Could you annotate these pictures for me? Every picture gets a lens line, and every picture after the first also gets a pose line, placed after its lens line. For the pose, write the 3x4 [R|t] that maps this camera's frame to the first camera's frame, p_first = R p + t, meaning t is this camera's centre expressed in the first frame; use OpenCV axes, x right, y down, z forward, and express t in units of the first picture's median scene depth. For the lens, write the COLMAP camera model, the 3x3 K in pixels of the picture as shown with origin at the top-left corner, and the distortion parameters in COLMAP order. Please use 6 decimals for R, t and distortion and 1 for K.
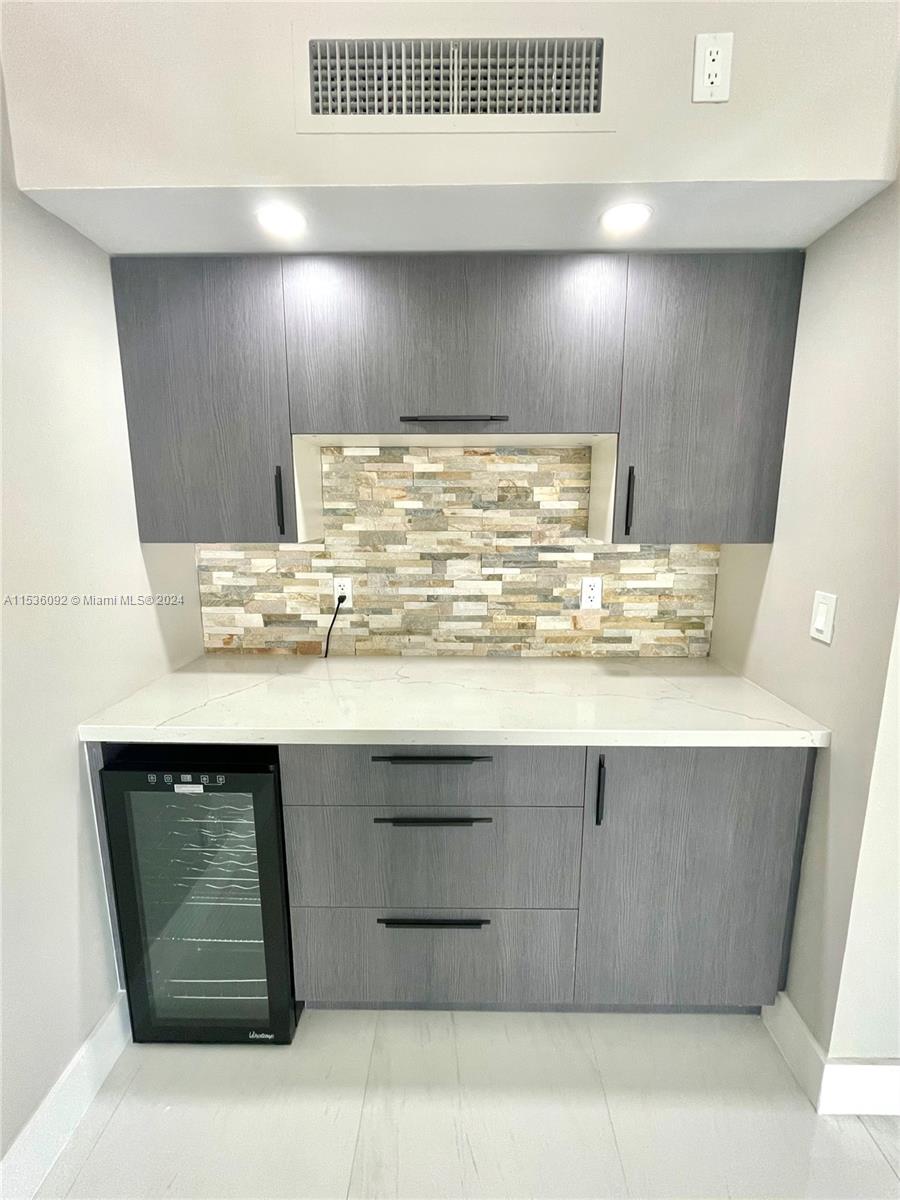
lens RADIAL K [[487.1, 0, 454.4], [0, 487.1, 602.3], [0, 0, 1]] dist [-0.000141, -0.000163]
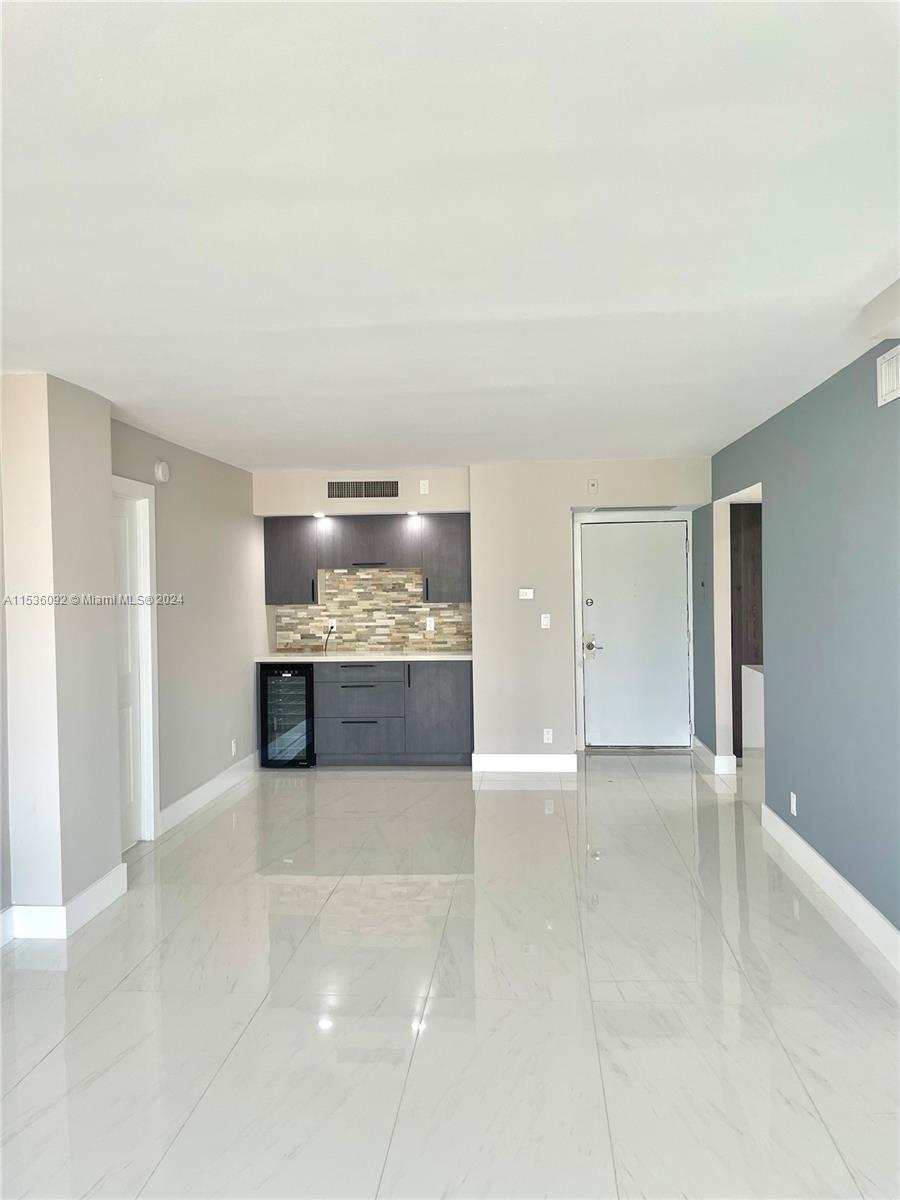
lens RADIAL K [[915.5, 0, 450.0], [0, 915.5, 600.0], [0, 0, 1]] dist [0.282905, -0.000017]
pose [[0.995982, -0.014442, -0.088383, 0.812776], [-0.000212, 0.986528, -0.163592, 0.641456], [0.089555, 0.162953, 0.982561, -3.707290]]
